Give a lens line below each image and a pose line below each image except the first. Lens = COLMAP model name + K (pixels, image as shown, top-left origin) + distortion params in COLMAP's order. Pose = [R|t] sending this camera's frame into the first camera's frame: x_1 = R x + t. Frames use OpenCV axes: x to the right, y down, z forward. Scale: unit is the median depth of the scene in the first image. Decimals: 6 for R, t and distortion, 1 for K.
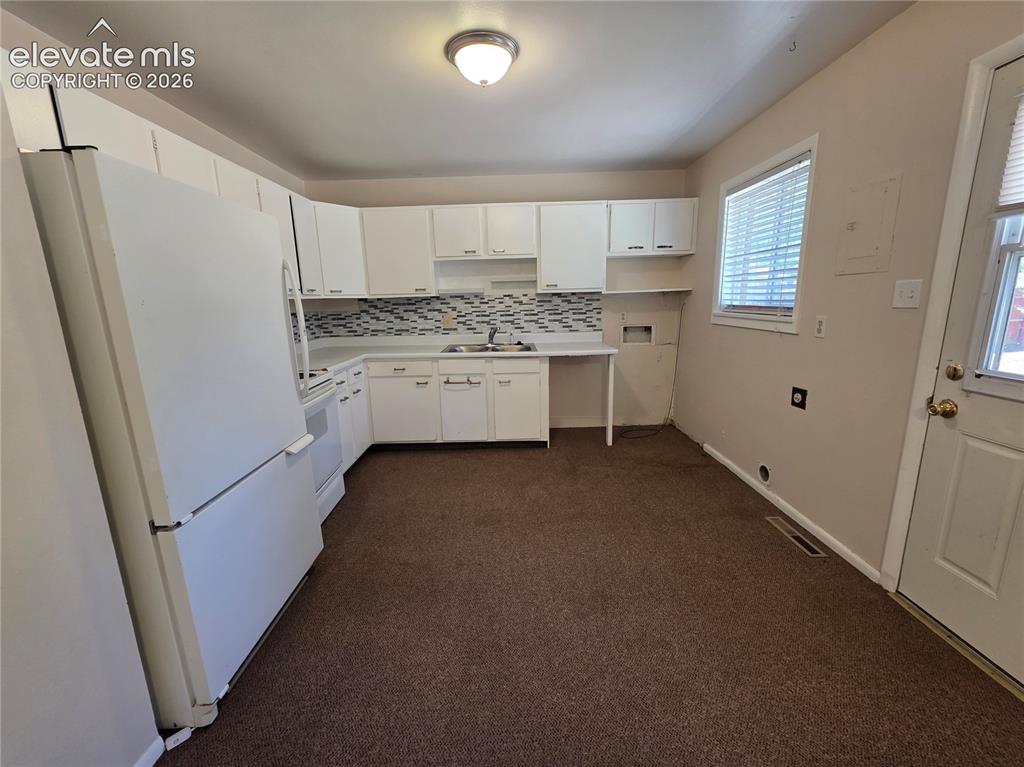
lens RADIAL K [[410.2, 0, 508.6], [0, 410.2, 382.8], [0, 0, 1]] dist [0.004107, -0.000772]
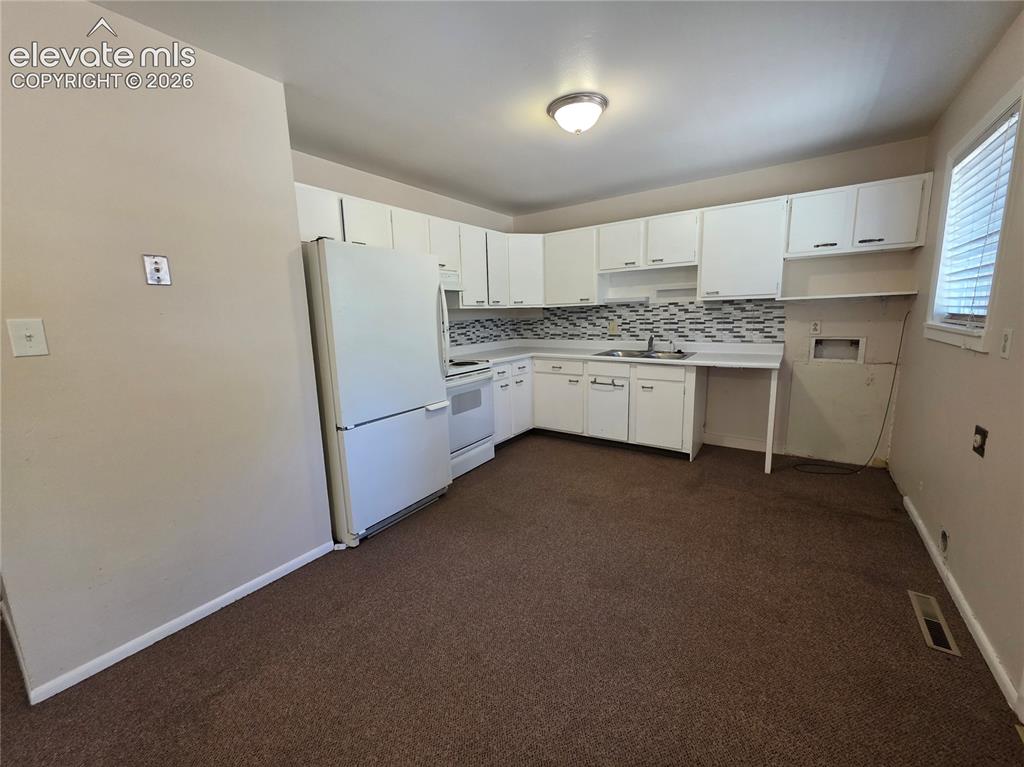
lens RADIAL K [[410.2, 0, 506.7], [0, 410.2, 382.4], [0, 0, 1]] dist [0.004107, -0.000772]
pose [[0.818050, 0.097044, -0.566901, 0.288911], [-0.109153, 0.993945, 0.012637, 0.010745], [0.564695, 0.051541, 0.823689, -0.047877]]
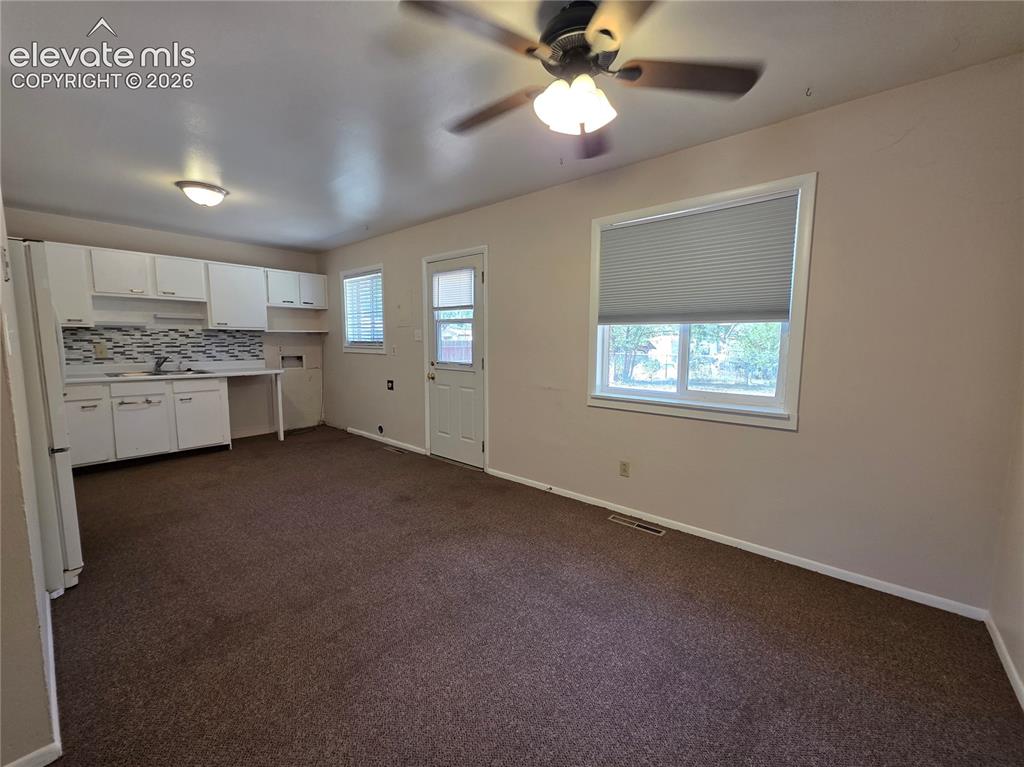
lens RADIAL K [[410.2, 0, 507.5], [0, 410.2, 383.1], [0, 0, 1]] dist [0.004107, -0.000772]
pose [[0.658120, -0.050474, 0.751219, -0.301194], [0.131073, 0.990195, -0.048299, 0.136955], [-0.741416, 0.130251, 0.658283, -0.528212]]
